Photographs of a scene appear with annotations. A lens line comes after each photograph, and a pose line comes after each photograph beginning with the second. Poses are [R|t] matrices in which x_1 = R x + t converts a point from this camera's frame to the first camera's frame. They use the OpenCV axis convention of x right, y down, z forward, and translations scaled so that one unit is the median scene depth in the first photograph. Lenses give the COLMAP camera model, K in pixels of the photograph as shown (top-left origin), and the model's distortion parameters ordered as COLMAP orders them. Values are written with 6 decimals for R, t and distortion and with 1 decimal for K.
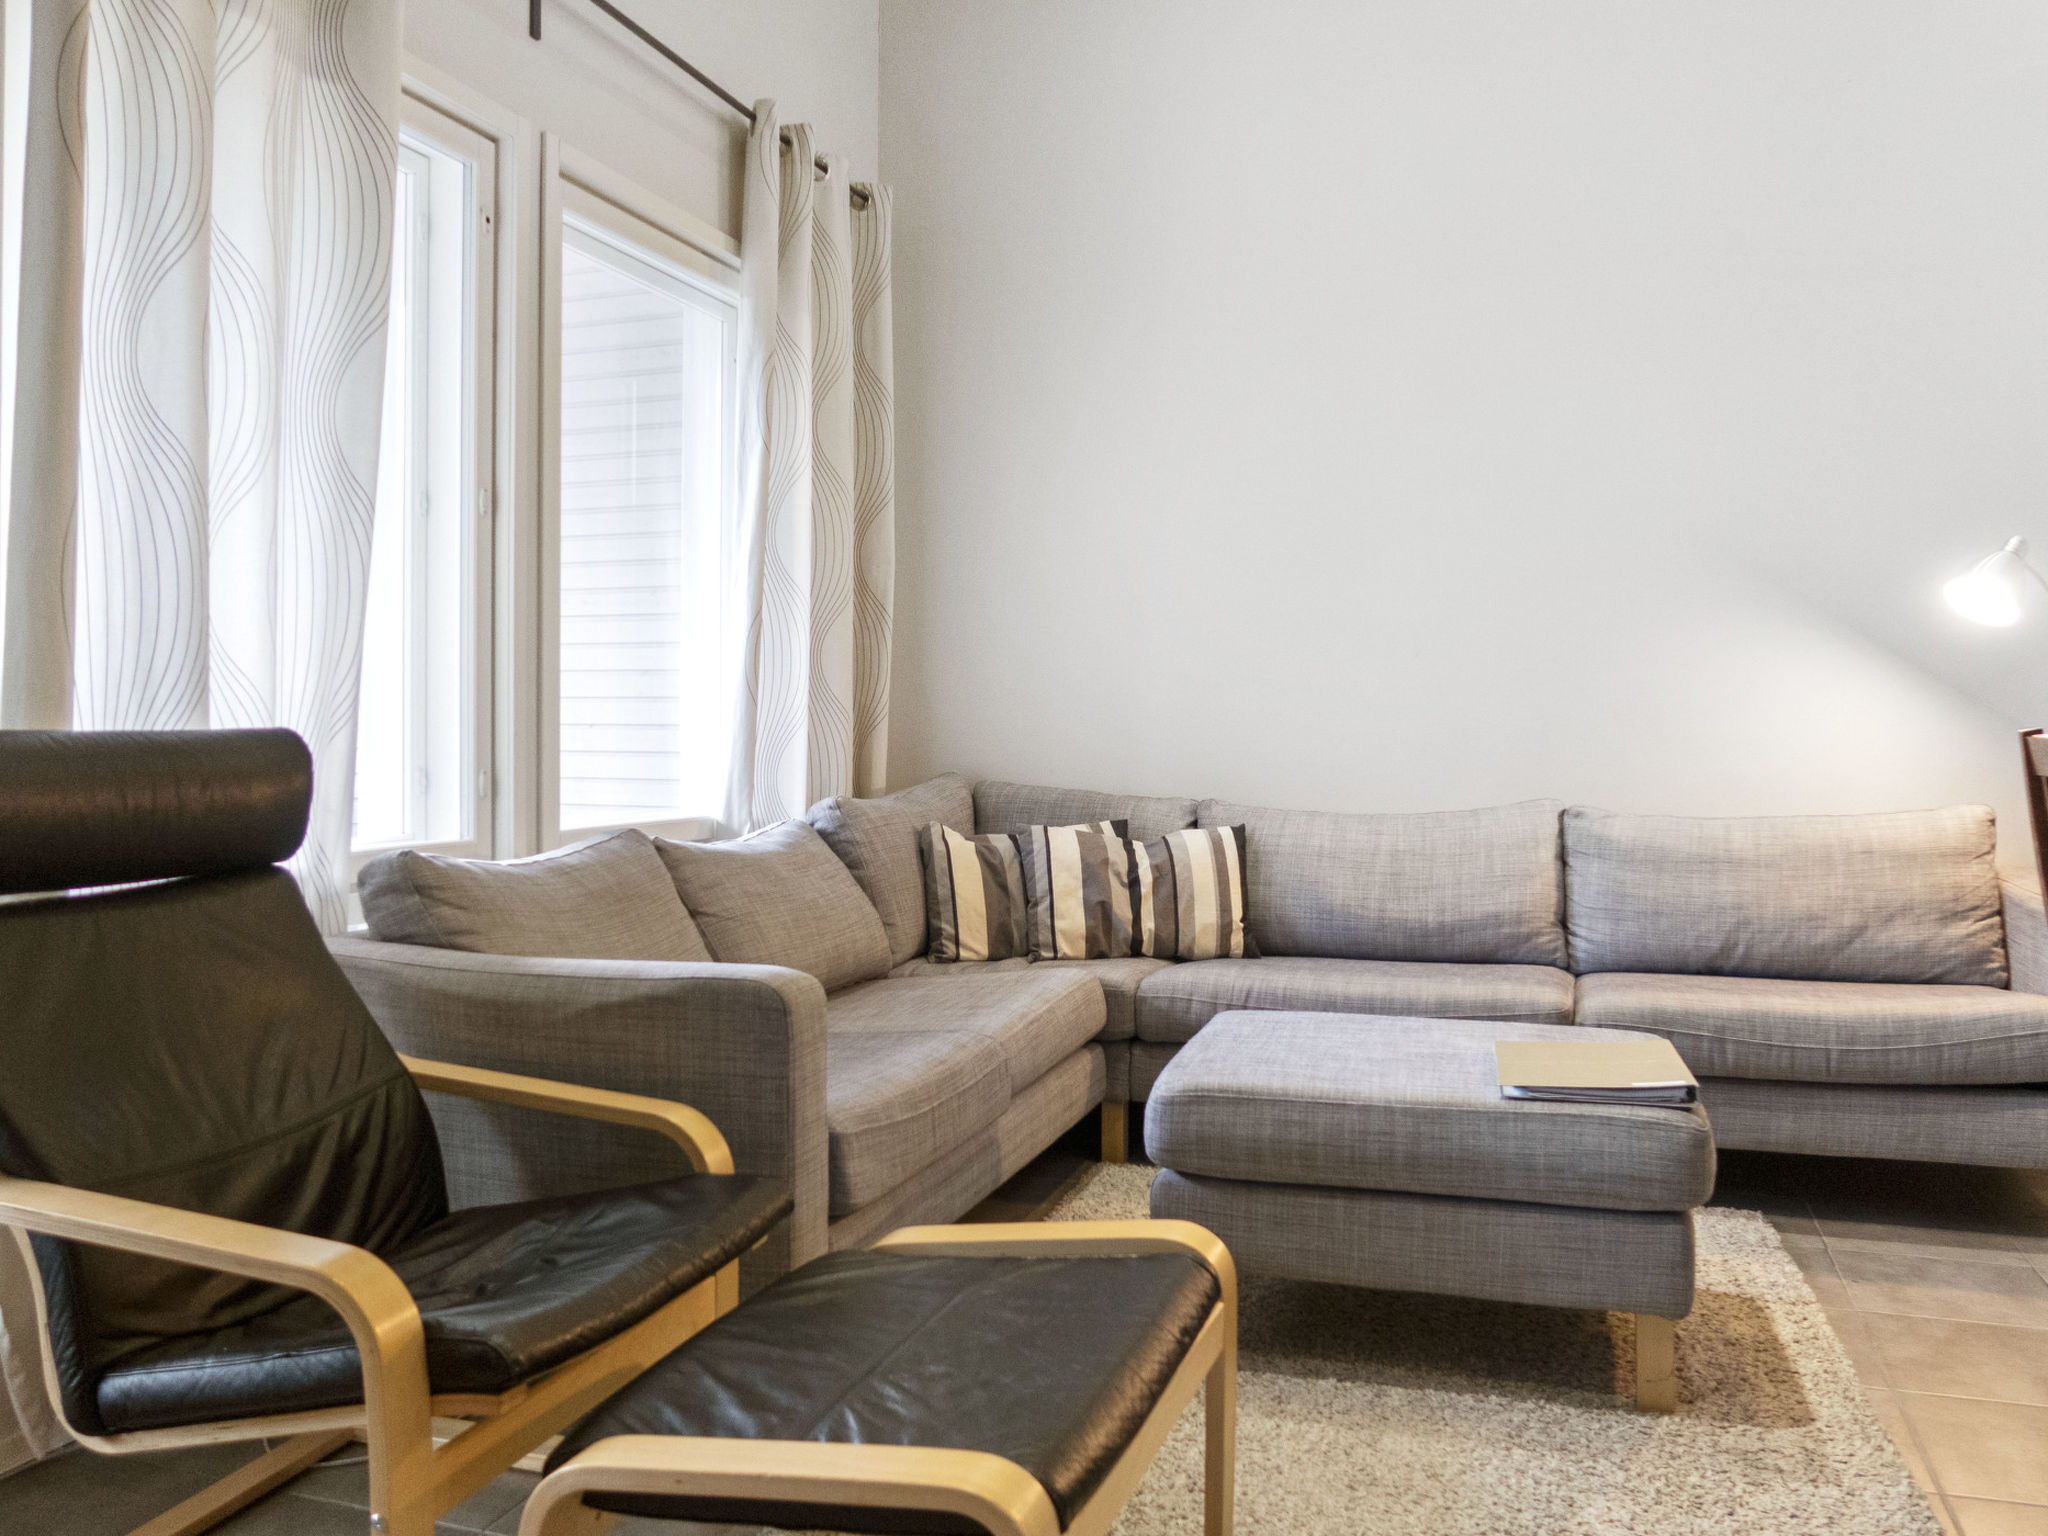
lens RADIAL K [[1623.9, 0, 993.0], [0, 1623.9, 722.9], [0, 0, 1]] dist [-0.028530, 0.014141]
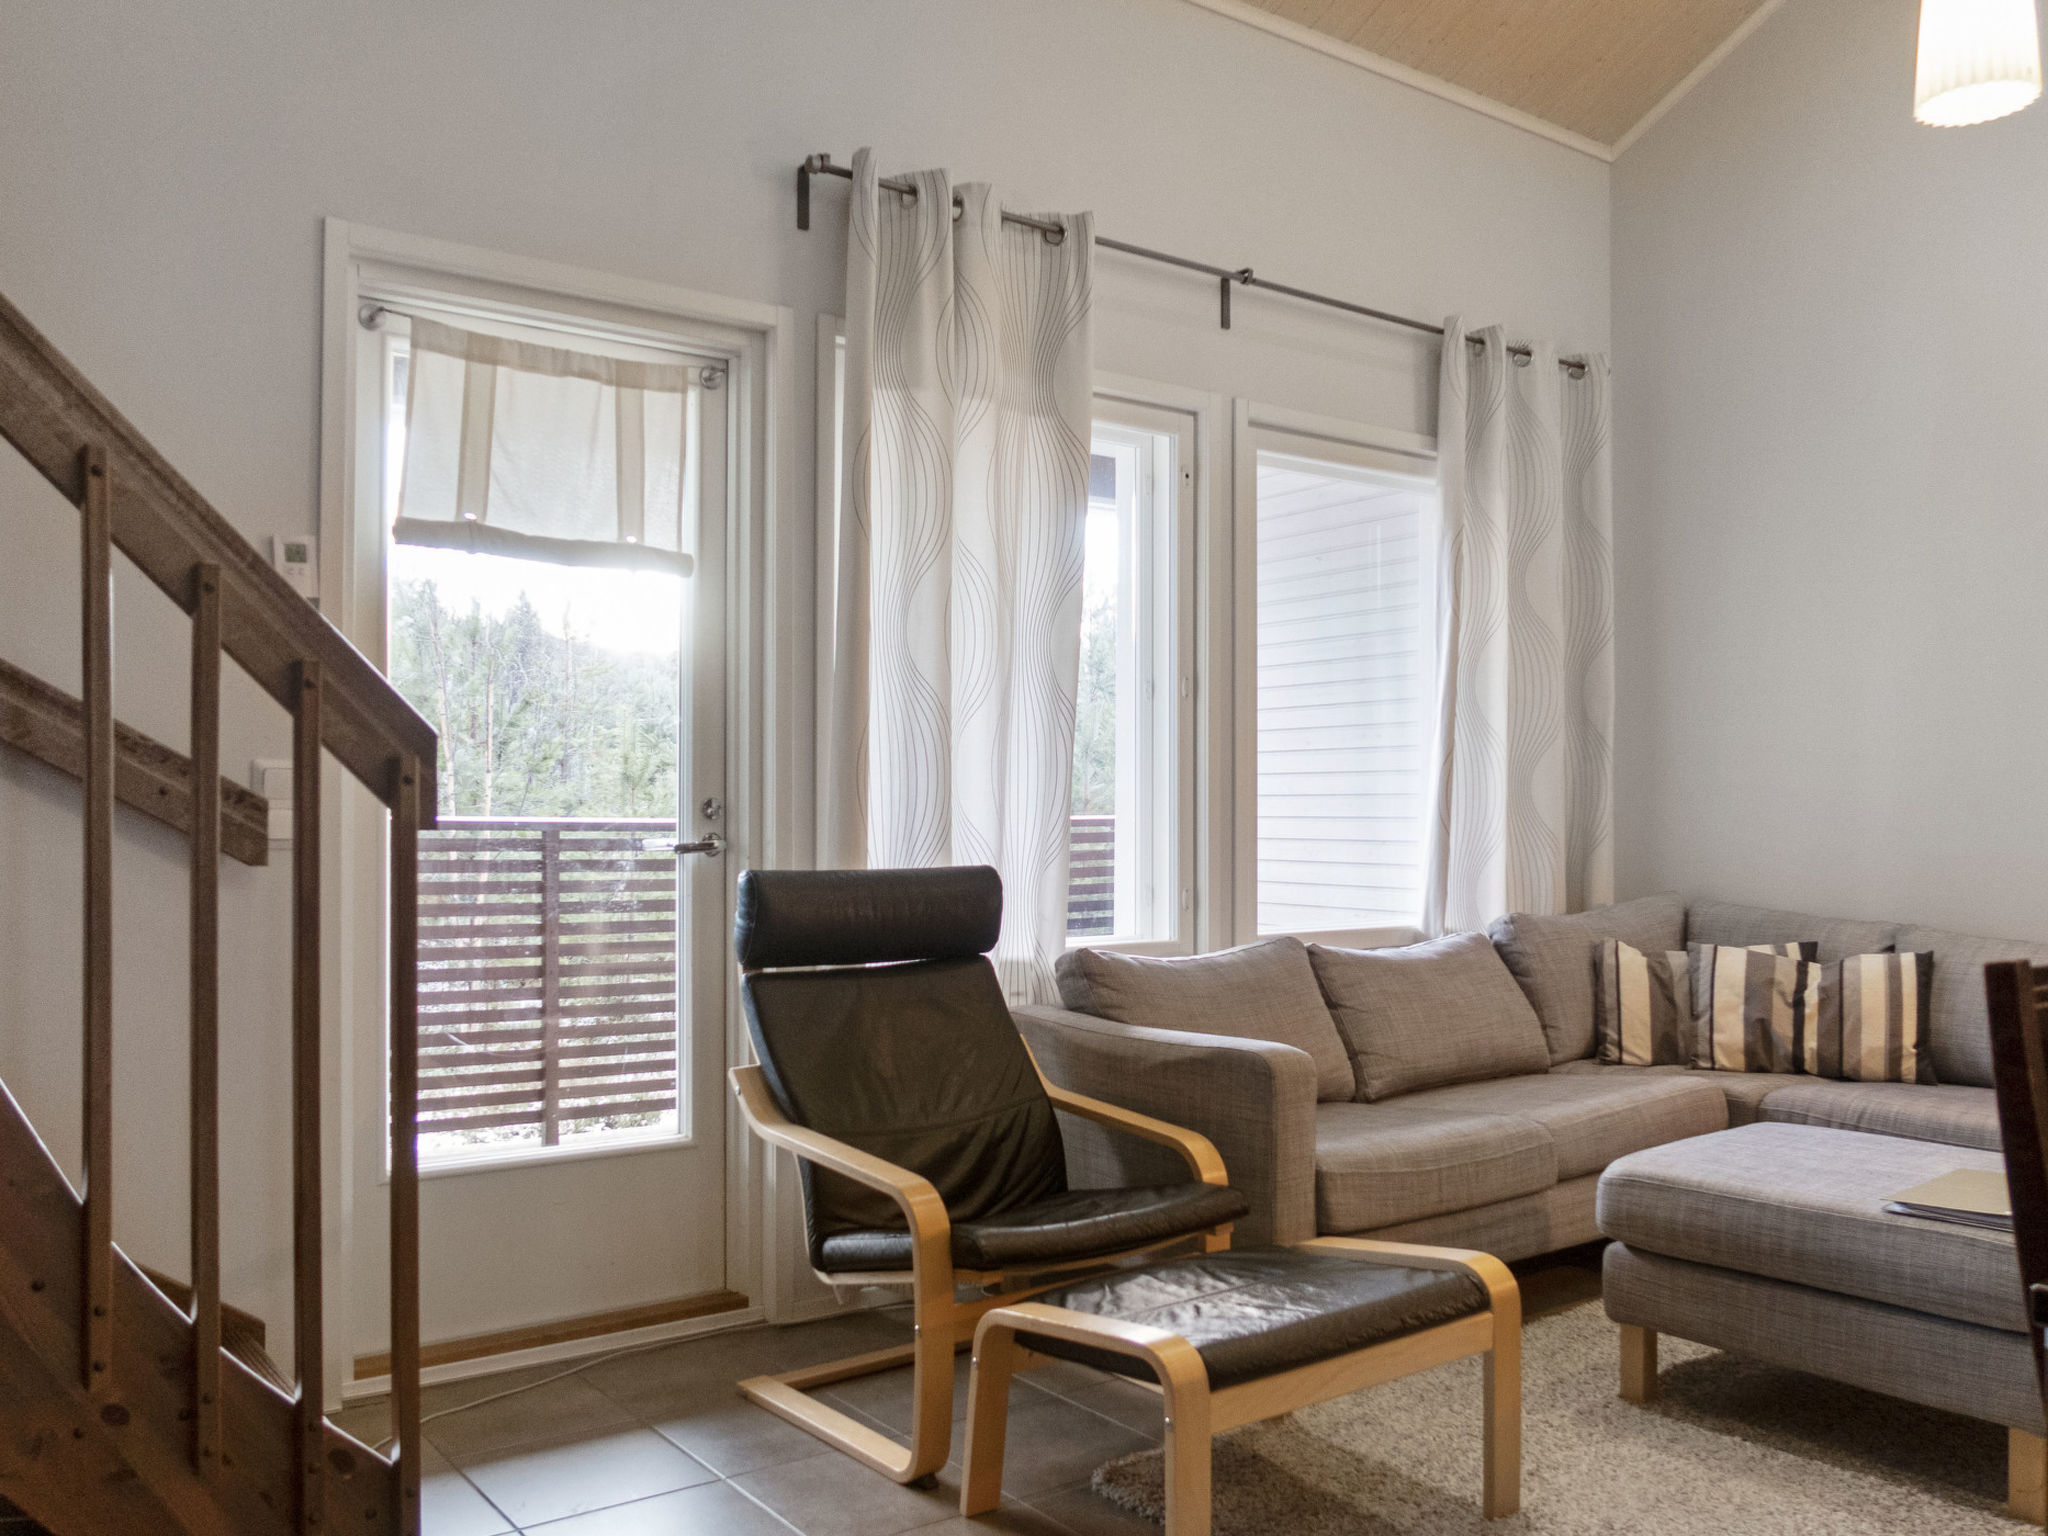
lens RADIAL K [[1623.9, 0, 992.9], [0, 1623.9, 803.9], [0, 0, 1]] dist [-0.028530, 0.014141]
pose [[0.817554, -0.009751, -0.575770, 0.441639], [0.006603, 0.999950, -0.007559, -0.042930], [0.575814, 0.002378, 0.817577, -0.253321]]
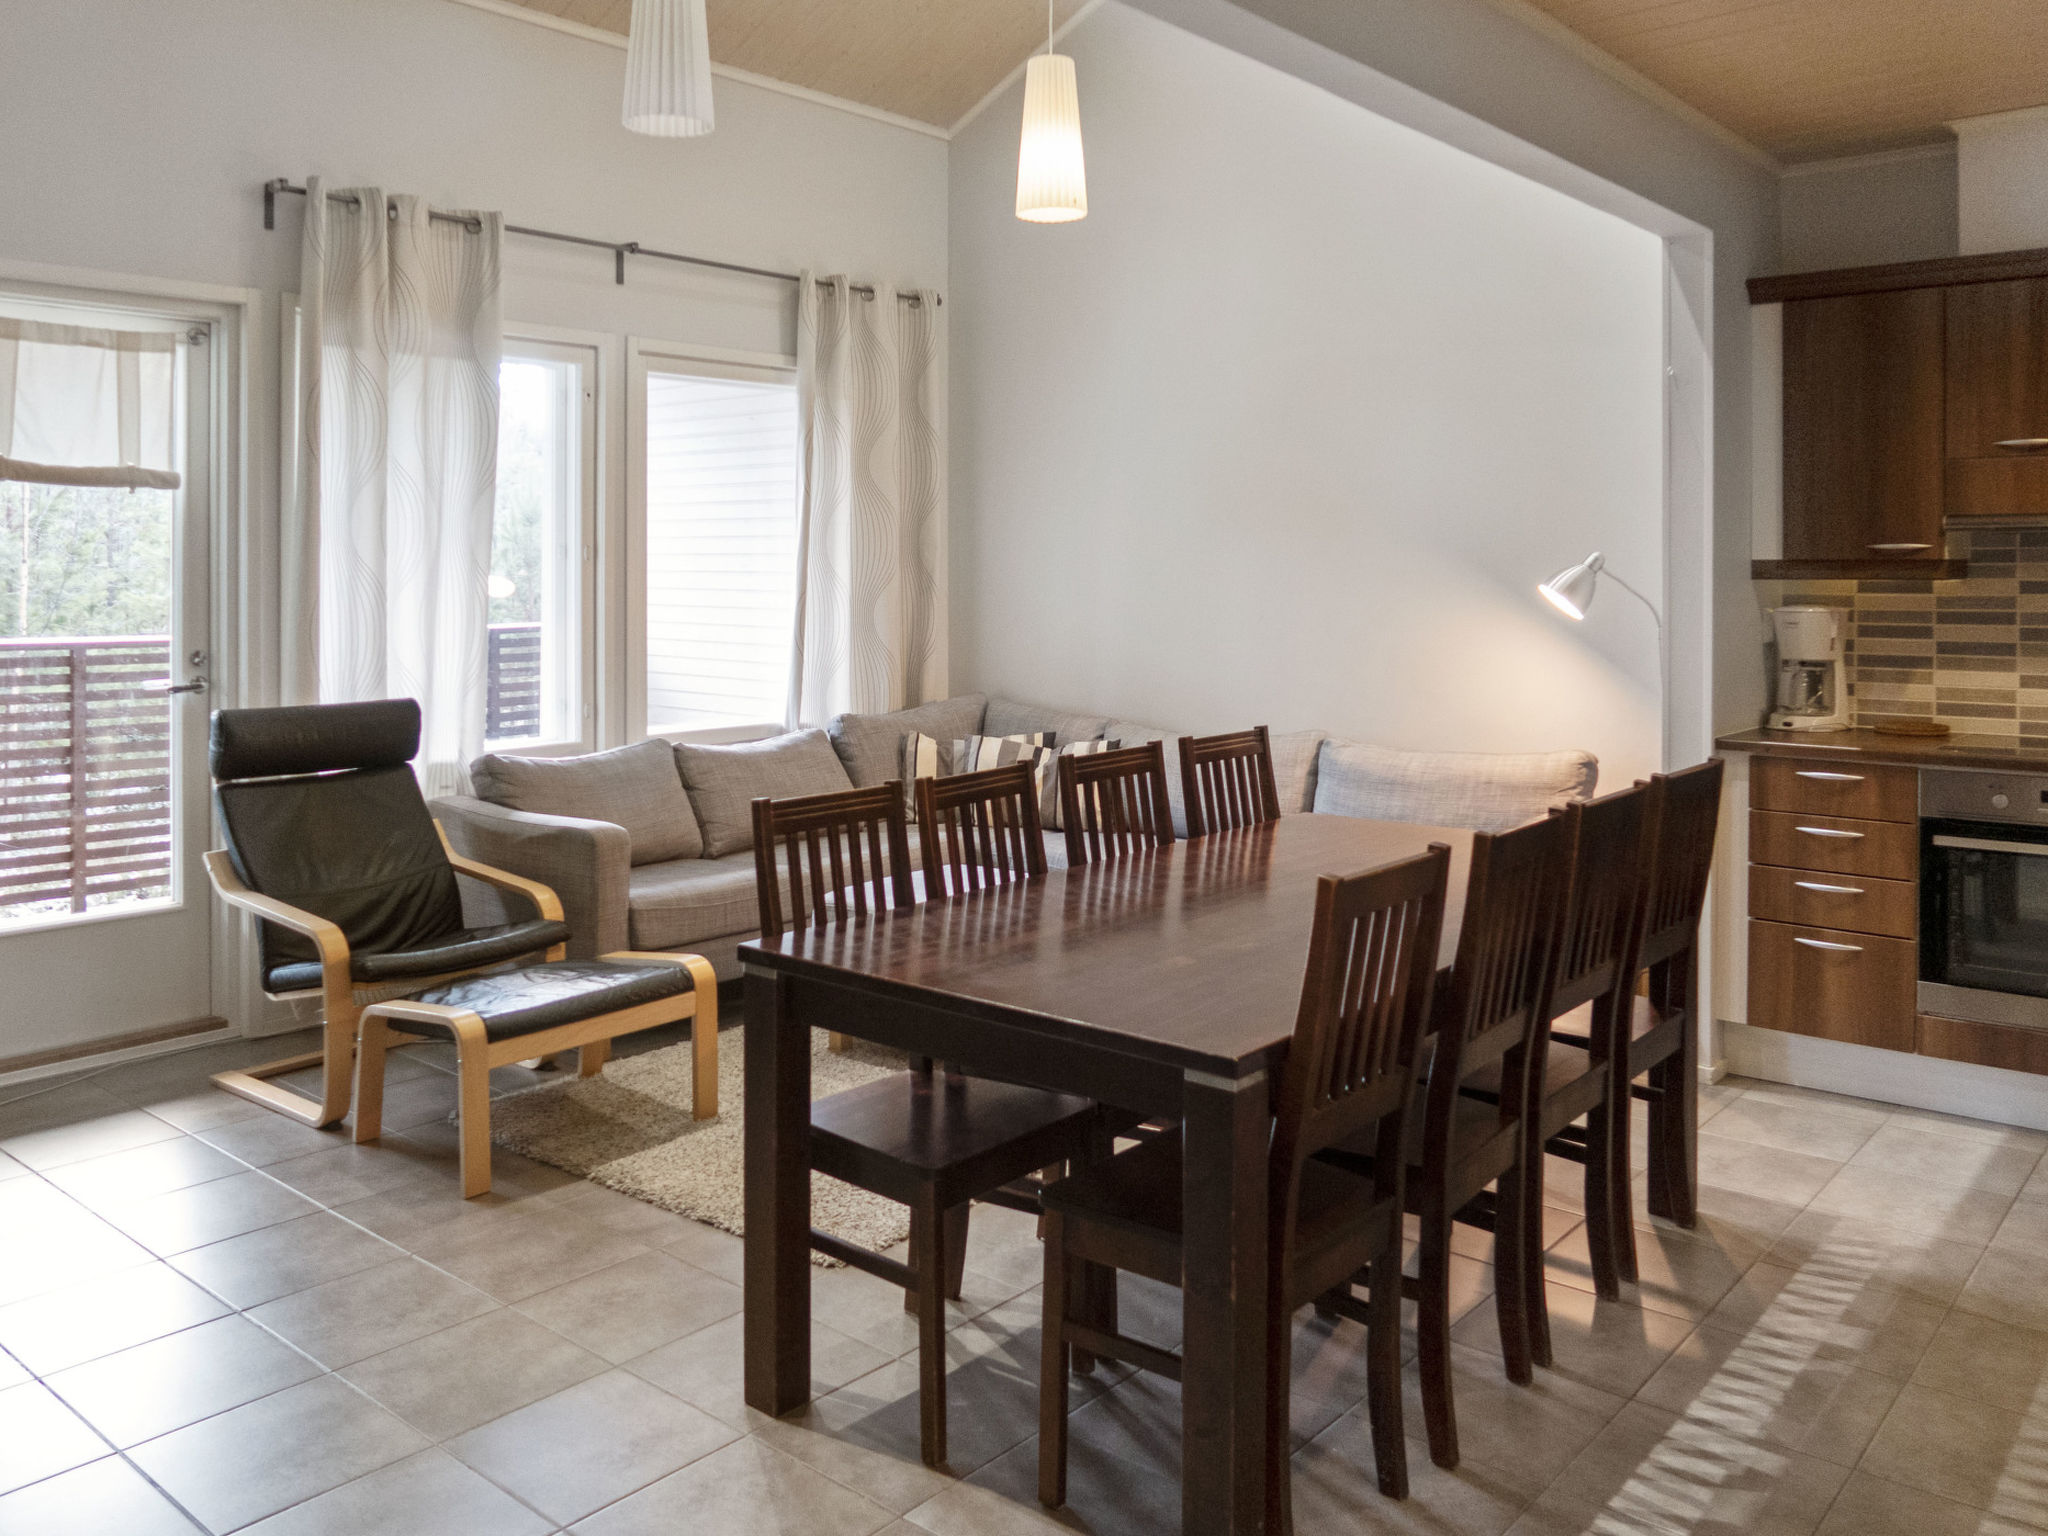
lens RADIAL K [[1623.9, 0, 969.4], [0, 1623.9, 572.2], [0, 0, 1]] dist [-0.028530, 0.014141]
pose [[0.925258, -0.001155, -0.379336, 1.017492], [0.004230, 0.999965, 0.007271, -0.170559], [0.379314, -0.008332, 0.925230, -0.670499]]
